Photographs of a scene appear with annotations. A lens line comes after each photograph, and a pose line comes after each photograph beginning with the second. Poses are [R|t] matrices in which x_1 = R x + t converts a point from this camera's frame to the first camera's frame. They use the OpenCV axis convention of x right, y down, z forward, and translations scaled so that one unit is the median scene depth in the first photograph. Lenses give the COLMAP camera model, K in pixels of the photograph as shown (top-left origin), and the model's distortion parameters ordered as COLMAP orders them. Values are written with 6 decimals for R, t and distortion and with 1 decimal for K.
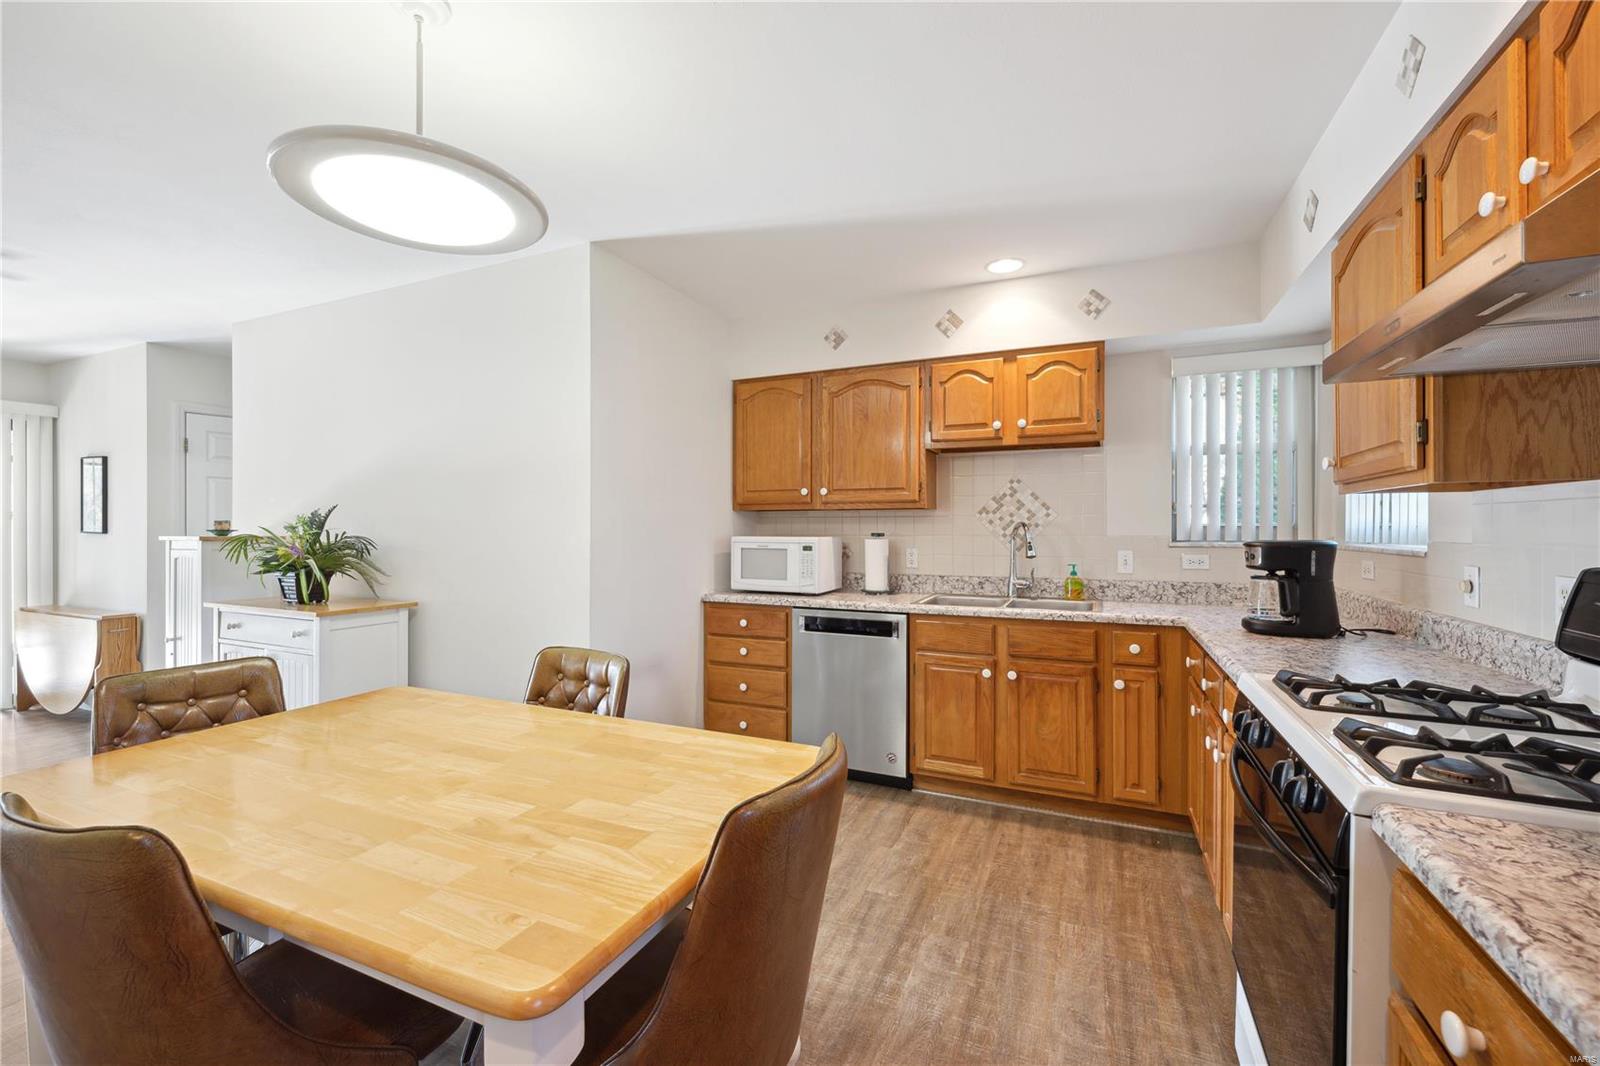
lens RADIAL K [[658.3, 0, 800.7], [0, 658.3, 526.0], [0, 0, 1]] dist [-0.000493, -0.000209]
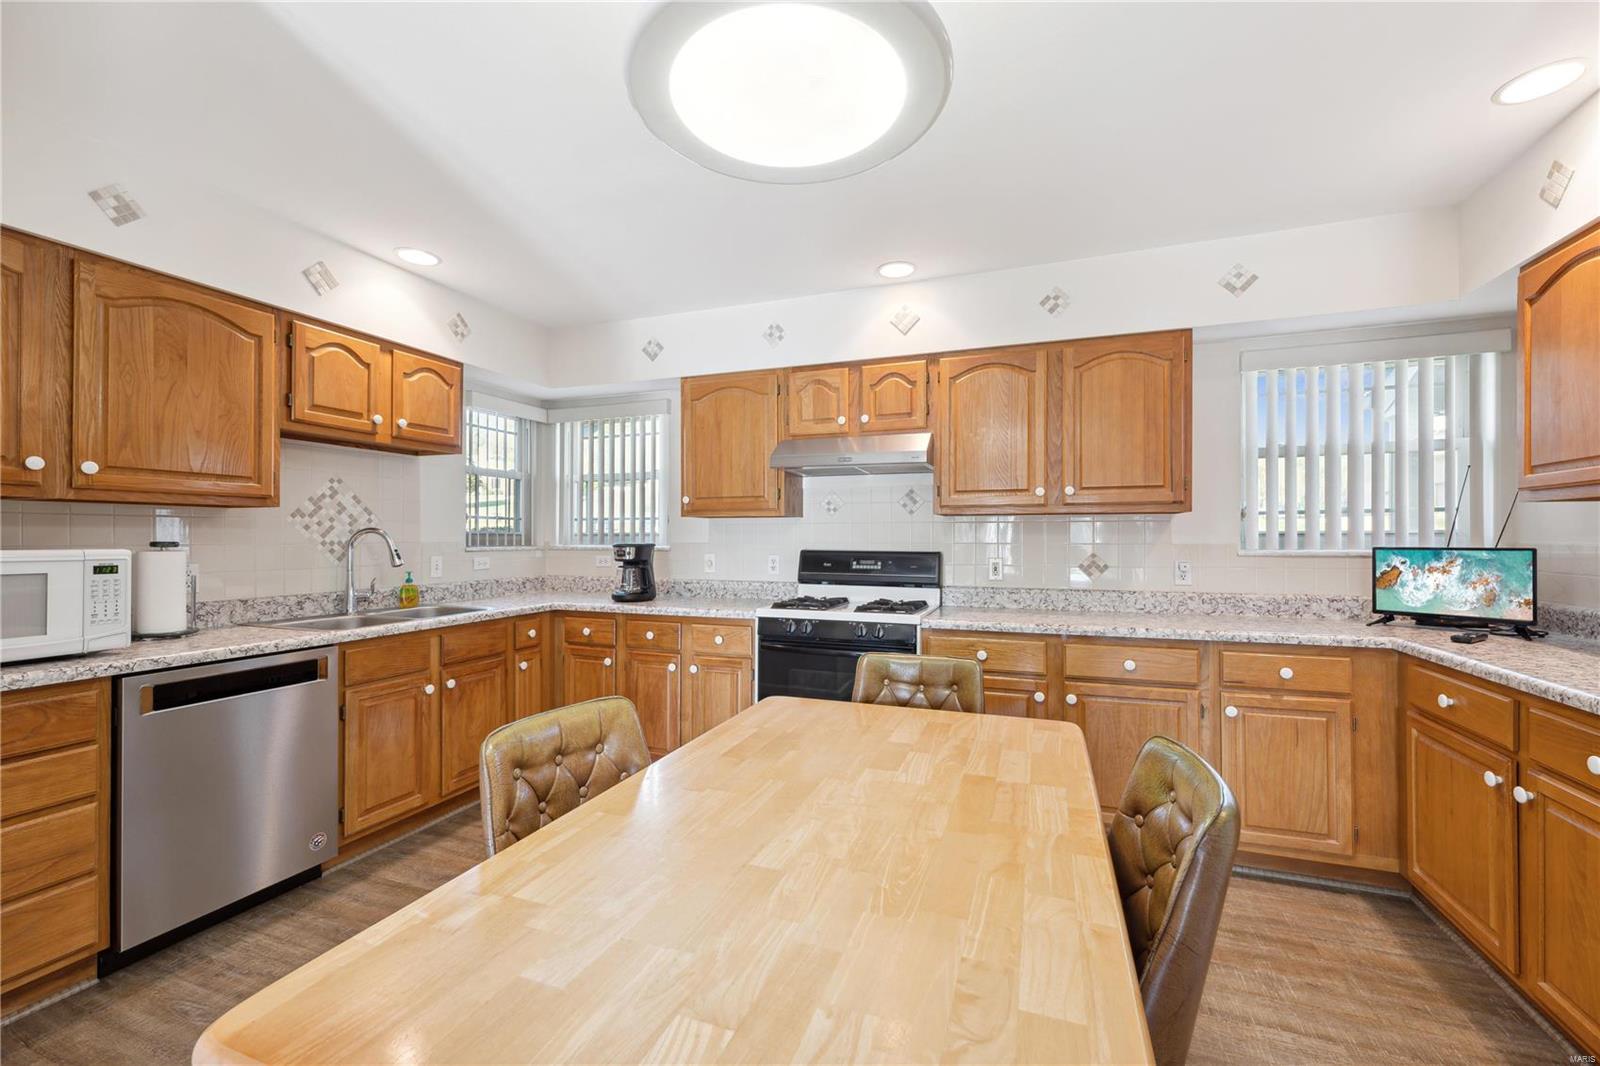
lens RADIAL K [[646.9, 0, 800.0], [0, 646.9, 533.0], [0, 0, 1]] dist [0.000734, -0.000029]
pose [[-0.060013, 0.007433, 0.998170, -0.602700], [-0.004075, 0.999962, -0.007691, 0.005322], [-0.998189, -0.004529, -0.059981, 0.474047]]
